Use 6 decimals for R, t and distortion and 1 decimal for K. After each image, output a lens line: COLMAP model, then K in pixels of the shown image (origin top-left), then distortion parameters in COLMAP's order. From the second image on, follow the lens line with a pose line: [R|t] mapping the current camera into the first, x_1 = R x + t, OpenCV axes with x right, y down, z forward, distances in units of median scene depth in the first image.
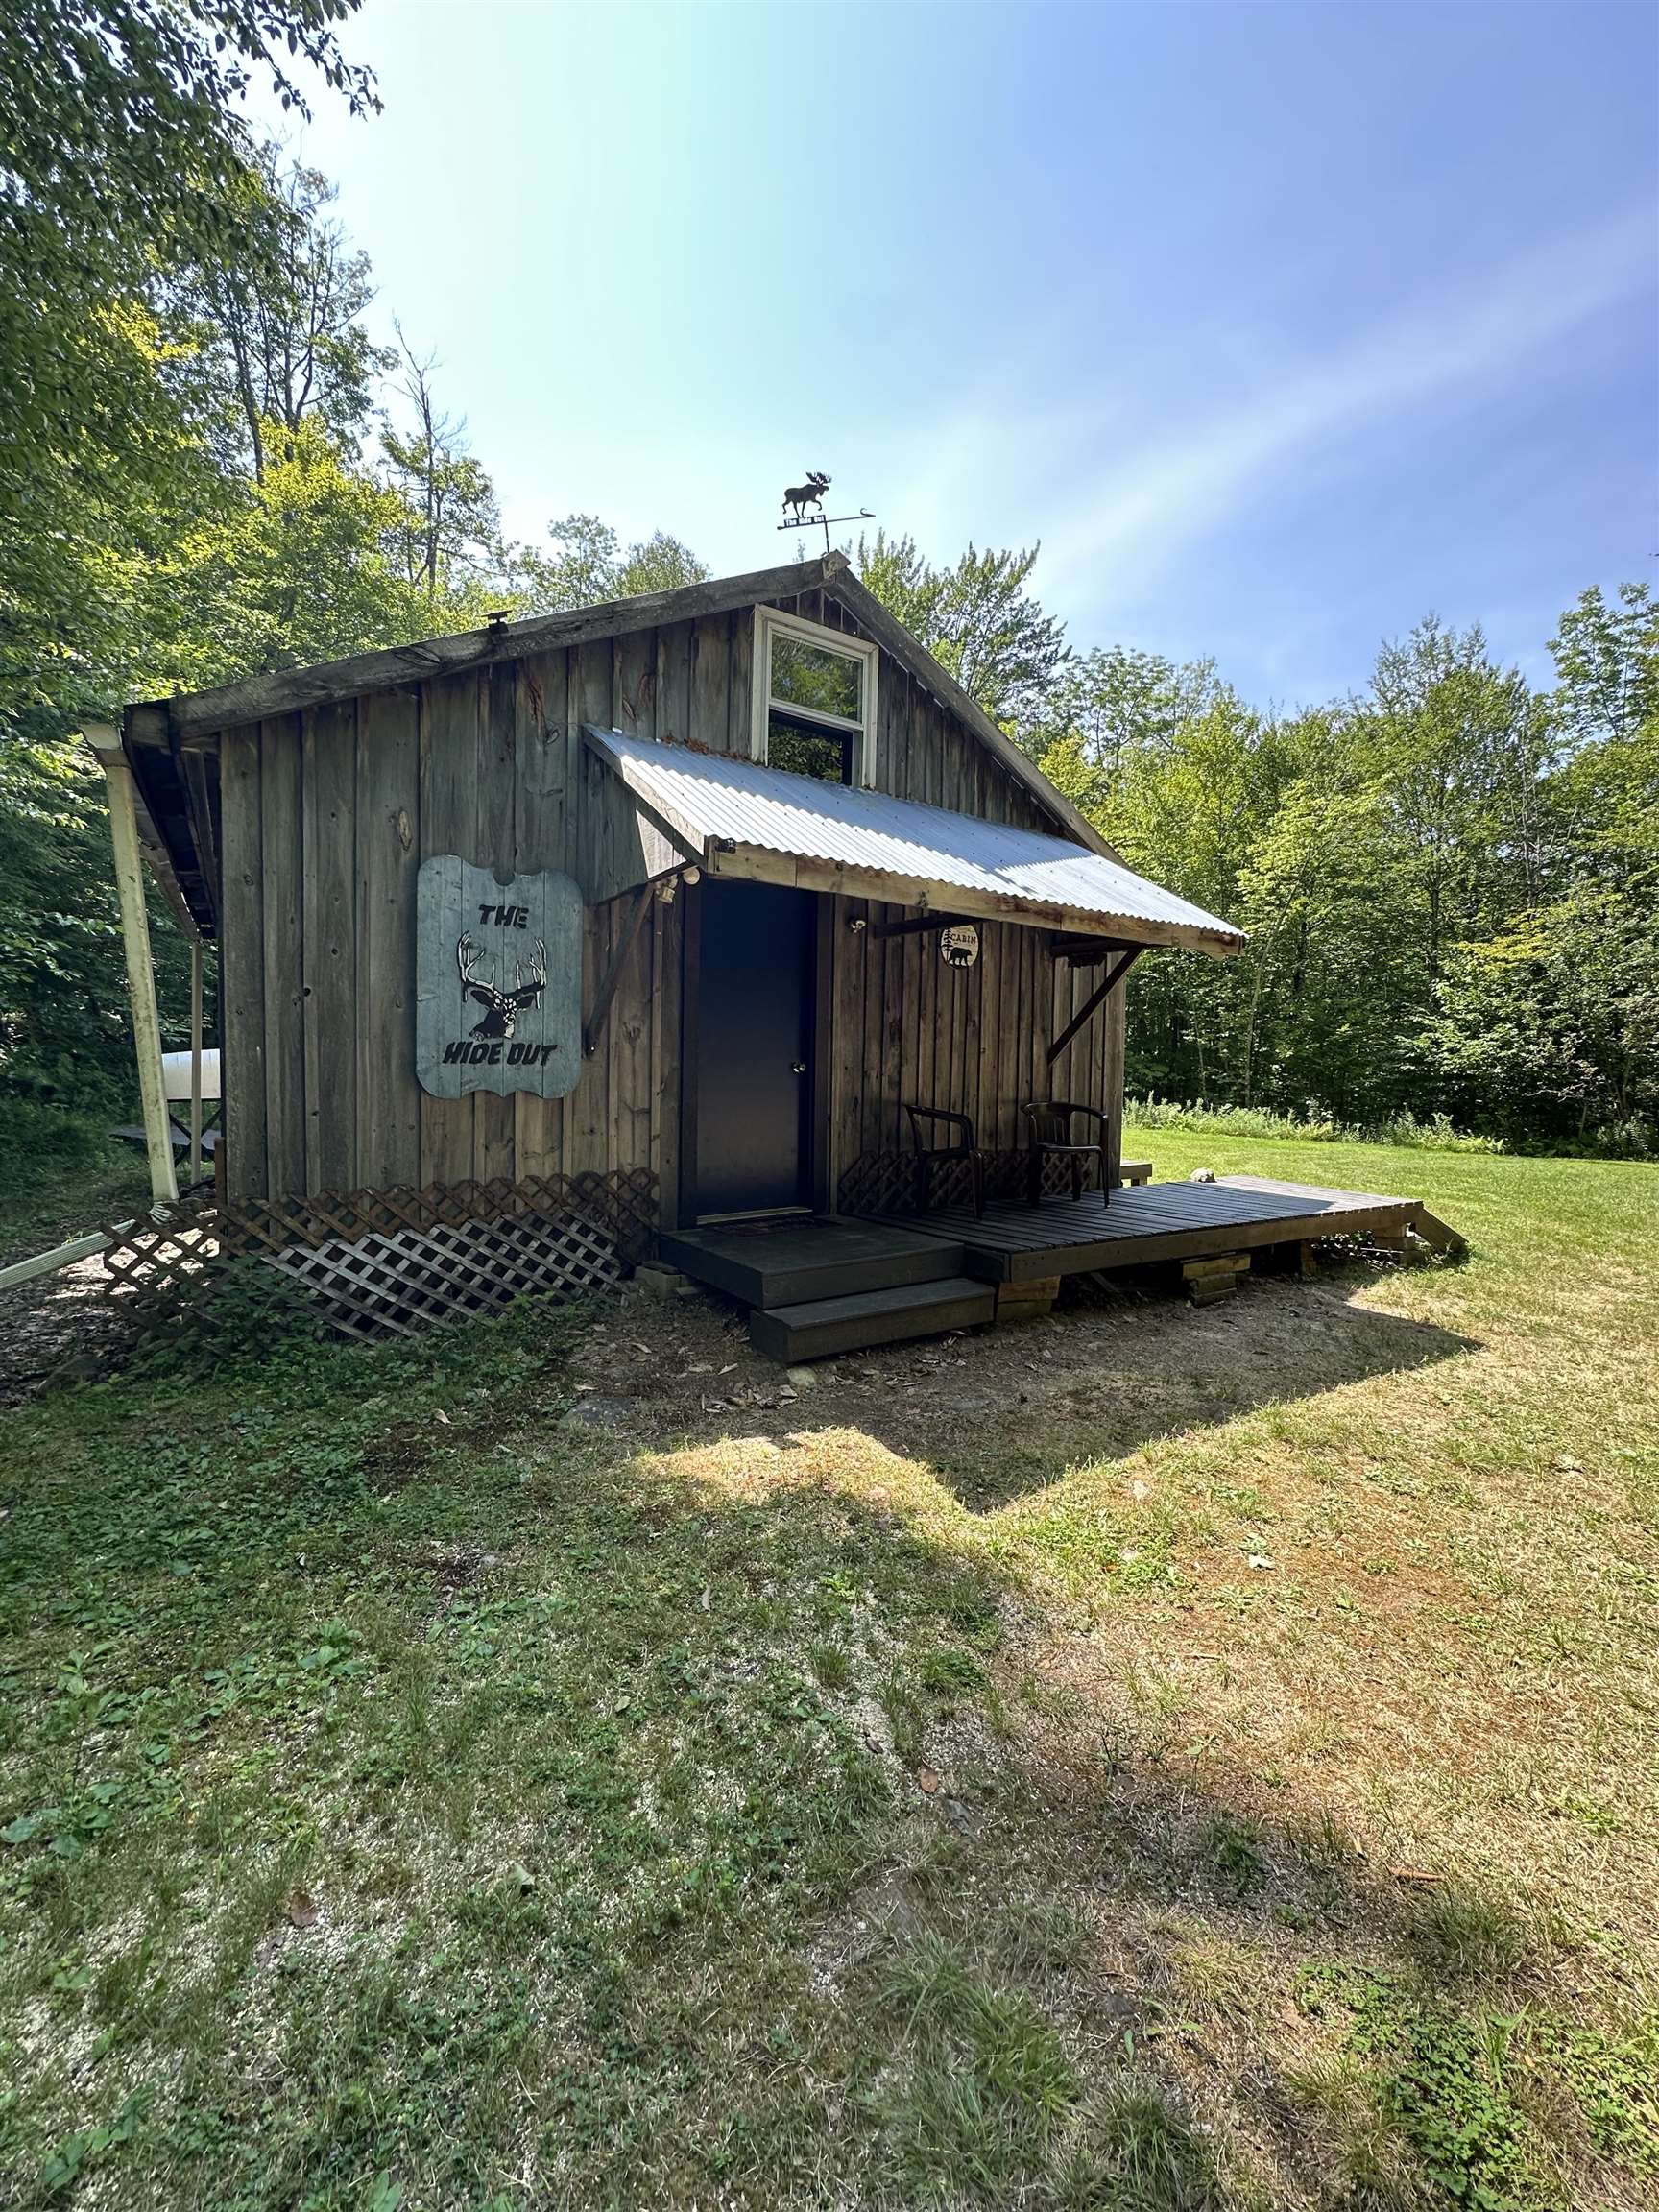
lens RADIAL K [[890.6, 0, 864.6], [0, 890.6, 1096.1], [0, 0, 1]] dist [-0.007255, 0.001501]
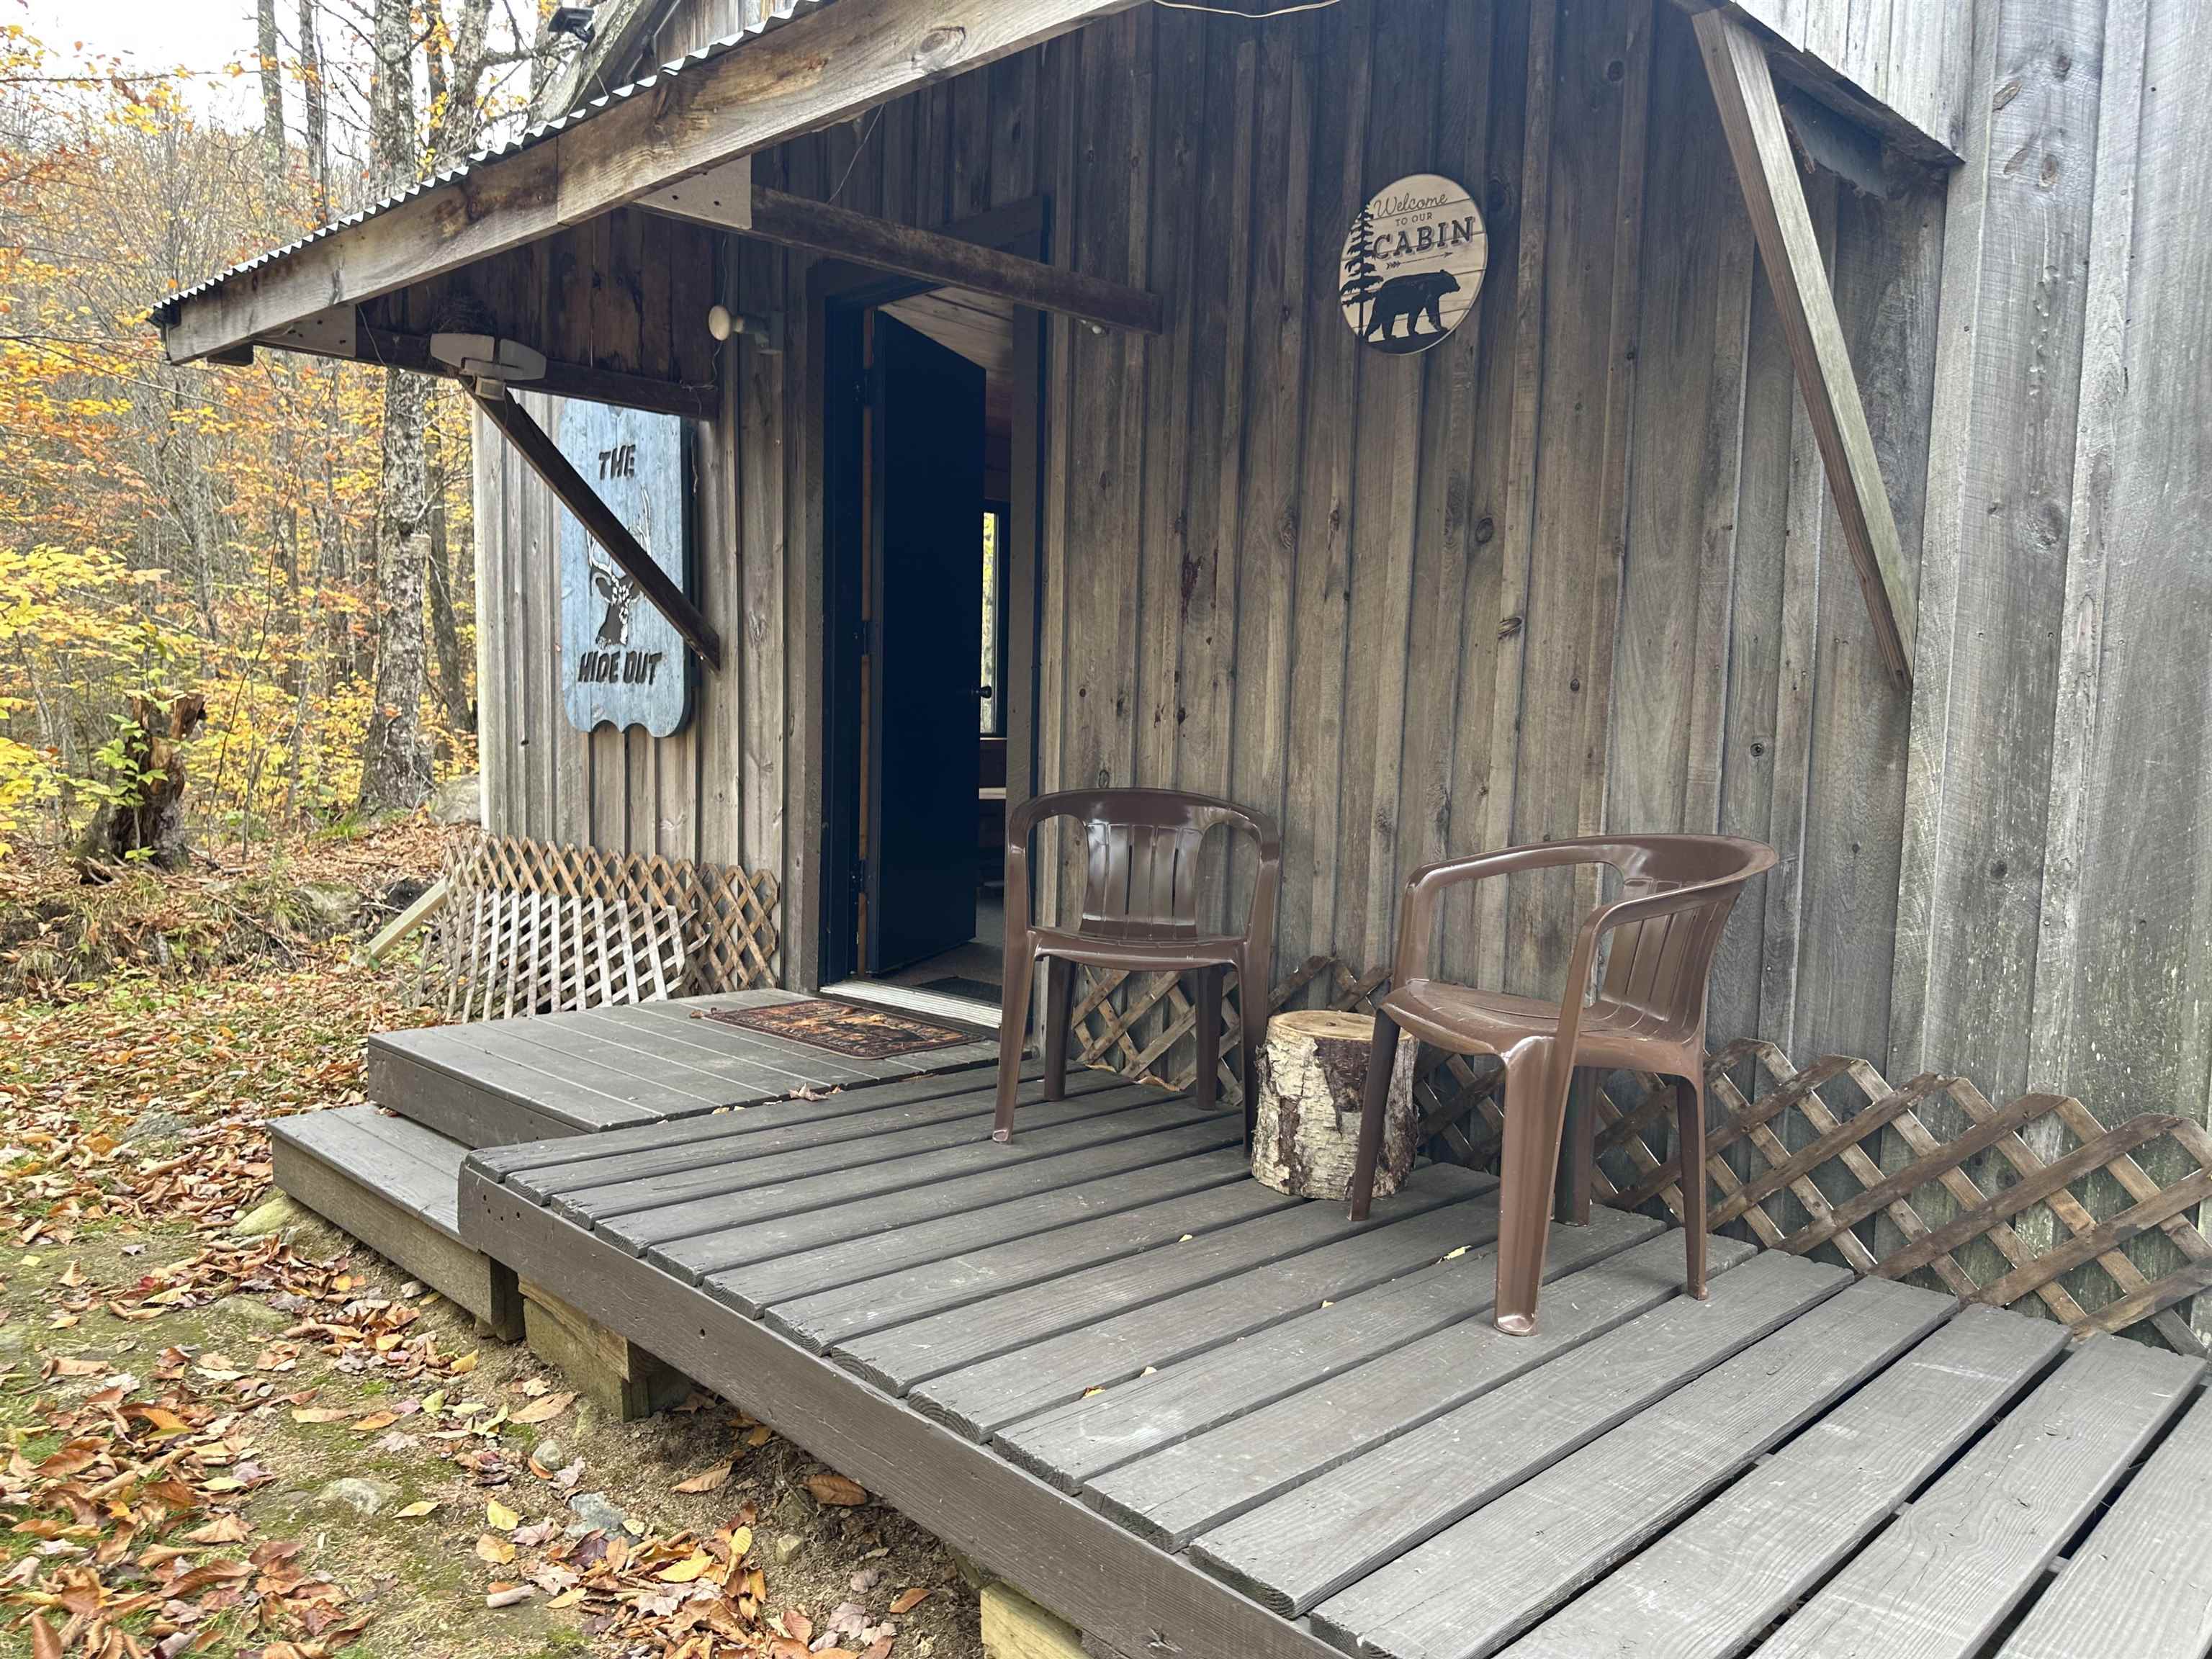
lens RADIAL K [[1573.9, 0, 1106.0], [0, 1573.9, 843.2], [0, 0, 1]] dist [0.048898, -0.066702]
pose [[0.185410, 0.078711, -0.979504, 0.825526], [-0.054658, 0.996070, 0.069696, -0.017402], [0.981140, 0.040616, 0.188984, 1.096937]]
